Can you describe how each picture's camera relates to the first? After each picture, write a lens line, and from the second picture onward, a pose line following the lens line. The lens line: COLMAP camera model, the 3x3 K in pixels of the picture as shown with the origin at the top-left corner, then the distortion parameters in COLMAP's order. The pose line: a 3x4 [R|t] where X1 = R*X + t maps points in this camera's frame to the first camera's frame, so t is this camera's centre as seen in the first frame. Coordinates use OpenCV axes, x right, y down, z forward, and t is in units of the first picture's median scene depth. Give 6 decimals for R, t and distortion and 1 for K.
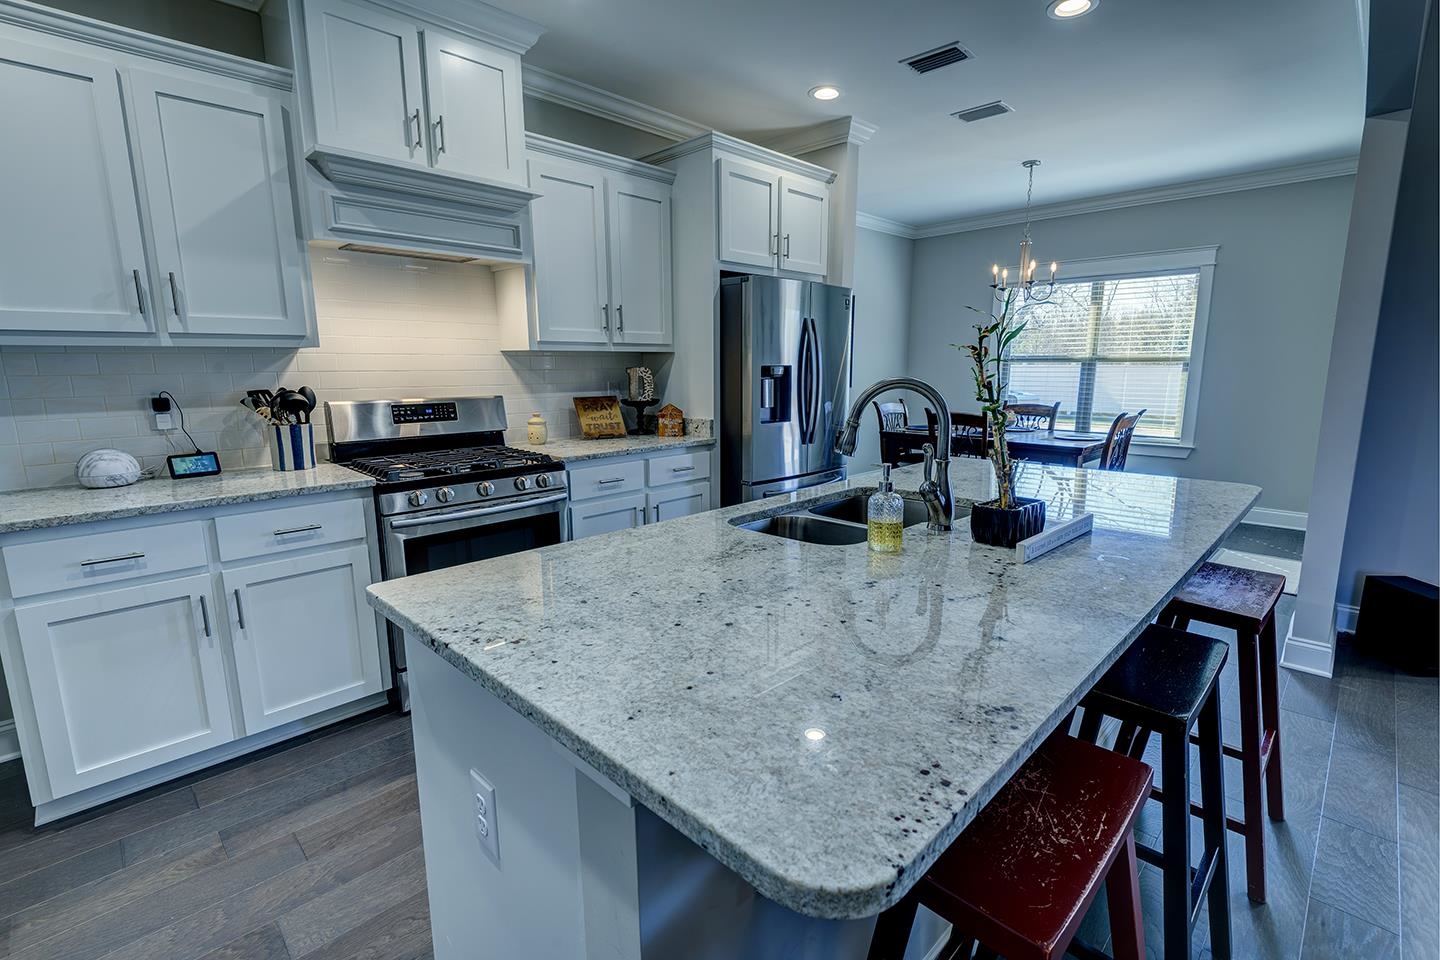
lens RADIAL K [[648.2, 0, 723.1], [0, 648.2, 475.3], [0, 0, 1]] dist [0.016689, -0.012089]
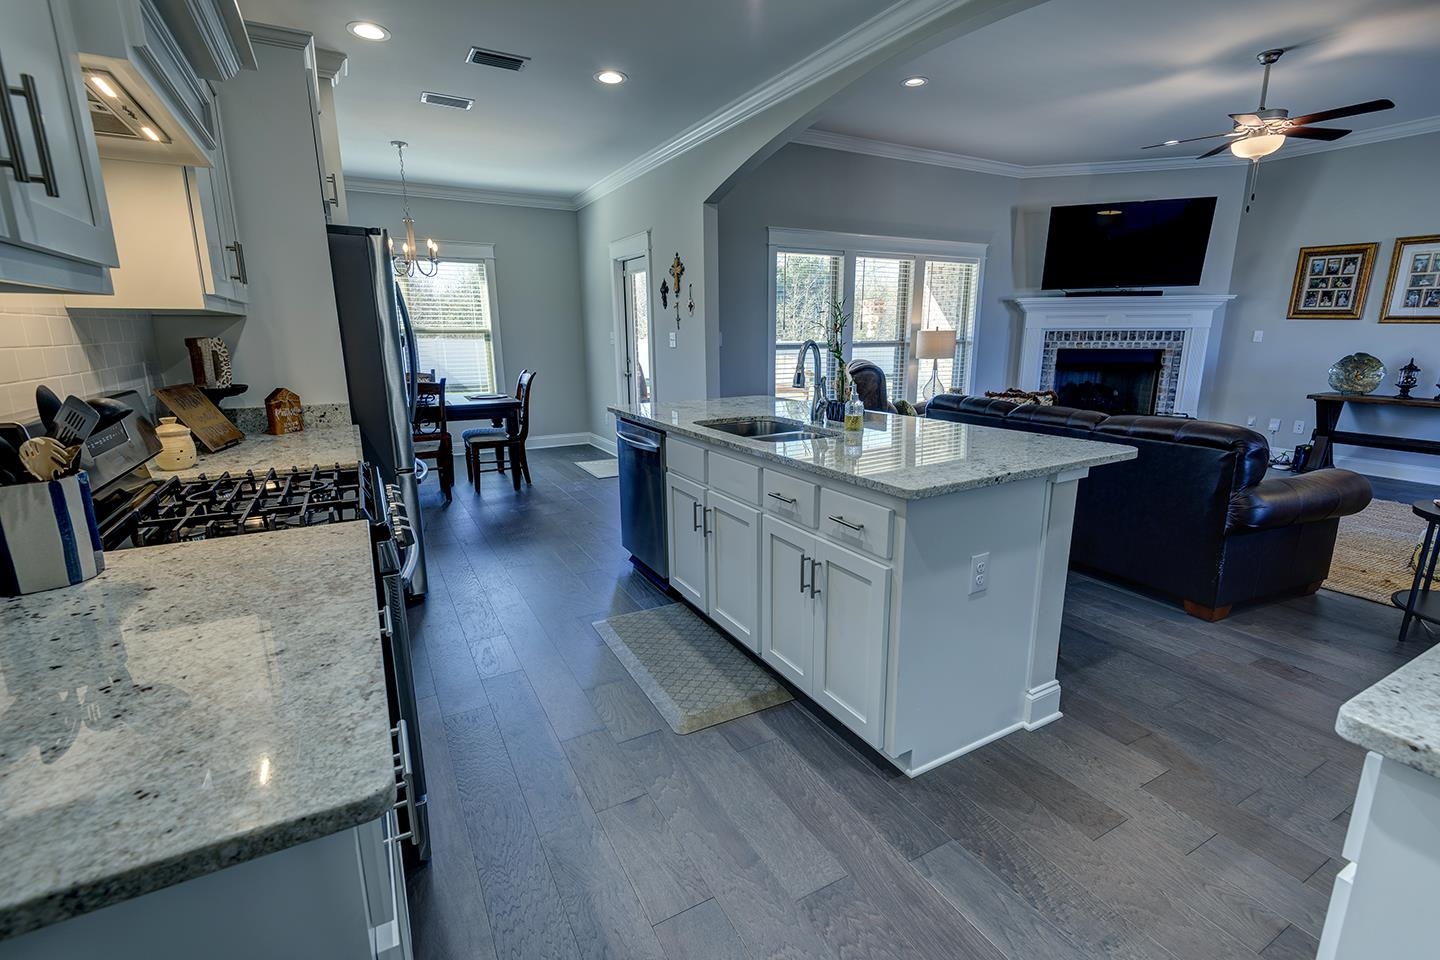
lens RADIAL K [[648.2, 0, 720.4], [0, 648.2, 478.7], [0, 0, 1]] dist [0.016689, -0.012089]
pose [[0.272989, -0.209561, 0.938915, -0.897461], [0.166702, 0.971525, 0.168370, -0.071362], [-0.947463, 0.110556, 0.300150, 0.440581]]
